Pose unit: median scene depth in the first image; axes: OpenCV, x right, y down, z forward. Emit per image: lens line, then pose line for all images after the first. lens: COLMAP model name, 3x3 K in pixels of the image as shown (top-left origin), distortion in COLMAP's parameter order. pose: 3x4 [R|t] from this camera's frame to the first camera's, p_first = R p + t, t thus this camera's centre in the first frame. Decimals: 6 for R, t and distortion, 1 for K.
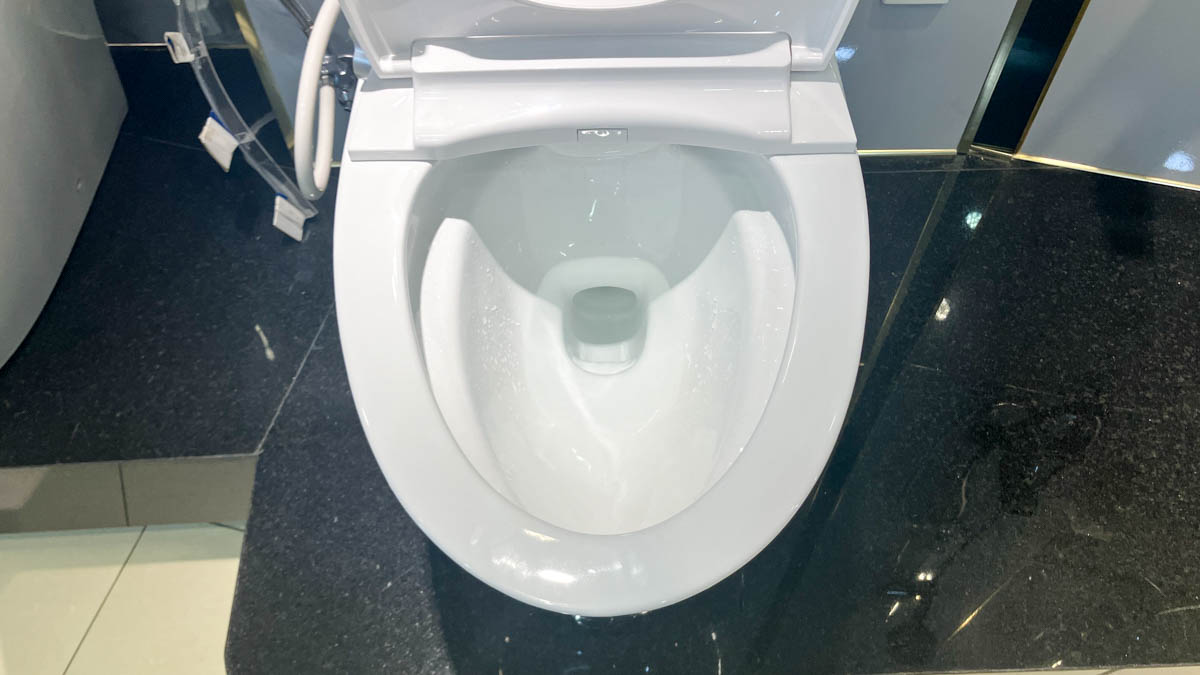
lens RADIAL K [[982.0, 0, 599.8], [0, 982.0, 356.0], [0, 0, 1]] dist [-0.001549, -0.000381]
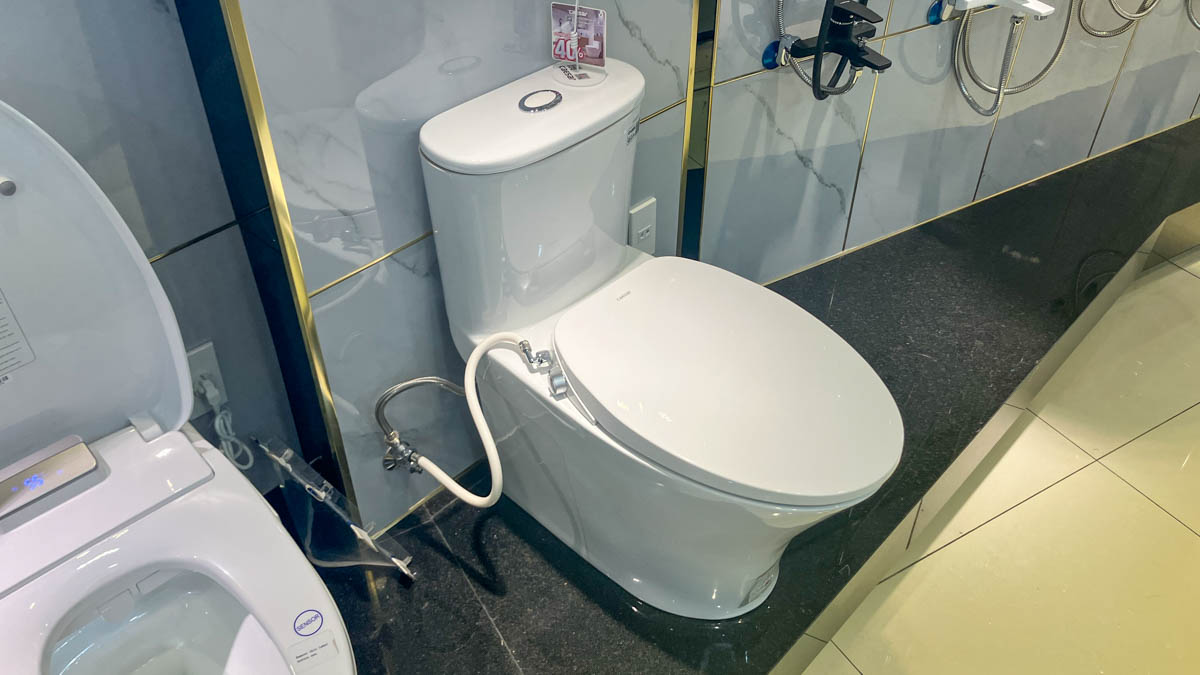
lens RADIAL K [[982.0, 0, 605.3], [0, 982.0, 364.0], [0, 0, 1]] dist [-0.001549, -0.000381]
pose [[0.691119, -0.463323, 0.554694, -0.817373], [0.606138, 0.789581, -0.095697, -0.068938], [-0.393638, 0.402359, 0.826533, -0.405591]]
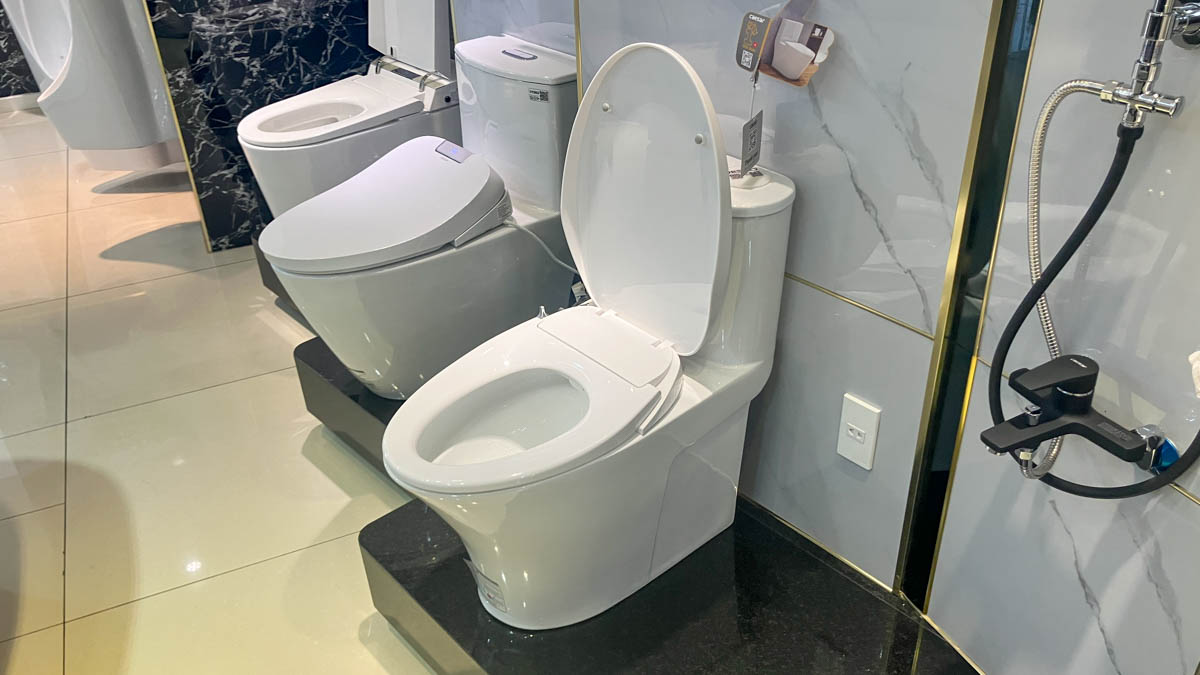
lens RADIAL K [[982.0, 0, 598.2], [0, 982.0, 365.4], [0, 0, 1]] dist [-0.001549, -0.000381]
pose [[0.637233, 0.406827, -0.654542, 1.030328], [-0.640523, 0.751872, -0.156263, 0.048307], [0.428560, 0.518825, 0.739700, -0.471003]]
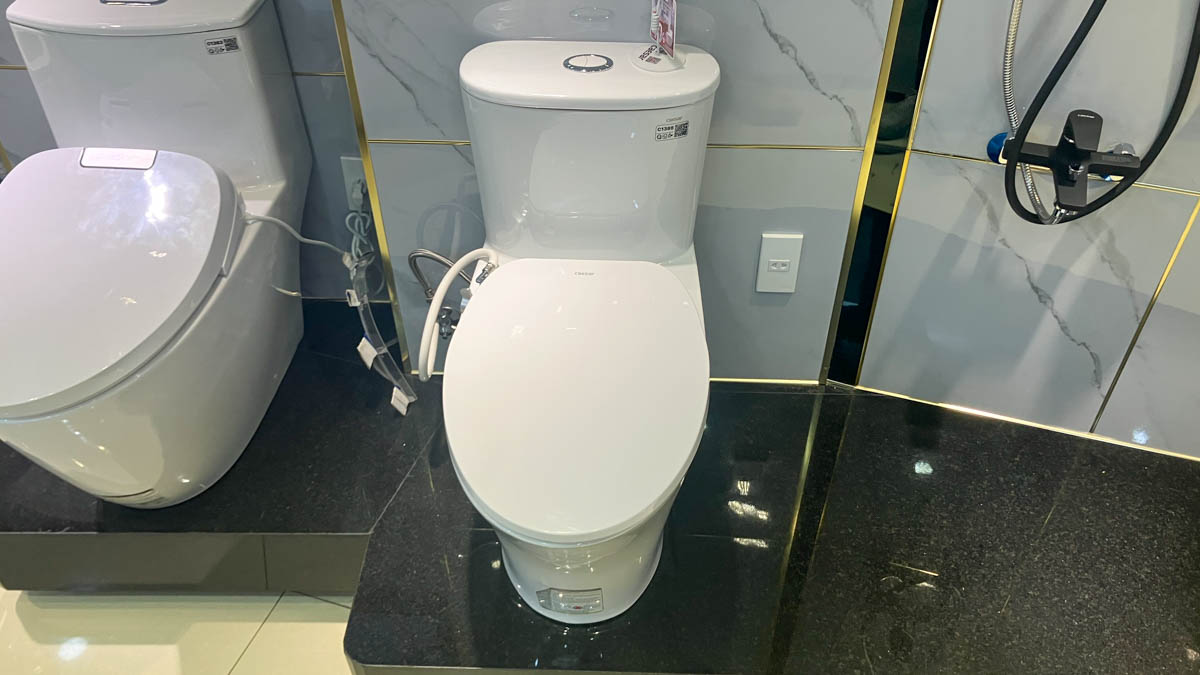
lens RADIAL K [[982.0, 0, 598.0], [0, 982.0, 365.7], [0, 0, 1]] dist [-0.001549, -0.000381]
pose [[0.997898, 0.046178, -0.045471, 0.090753], [-0.056508, 0.963511, -0.261635, 0.228990], [0.031730, 0.263654, 0.964095, -0.625211]]
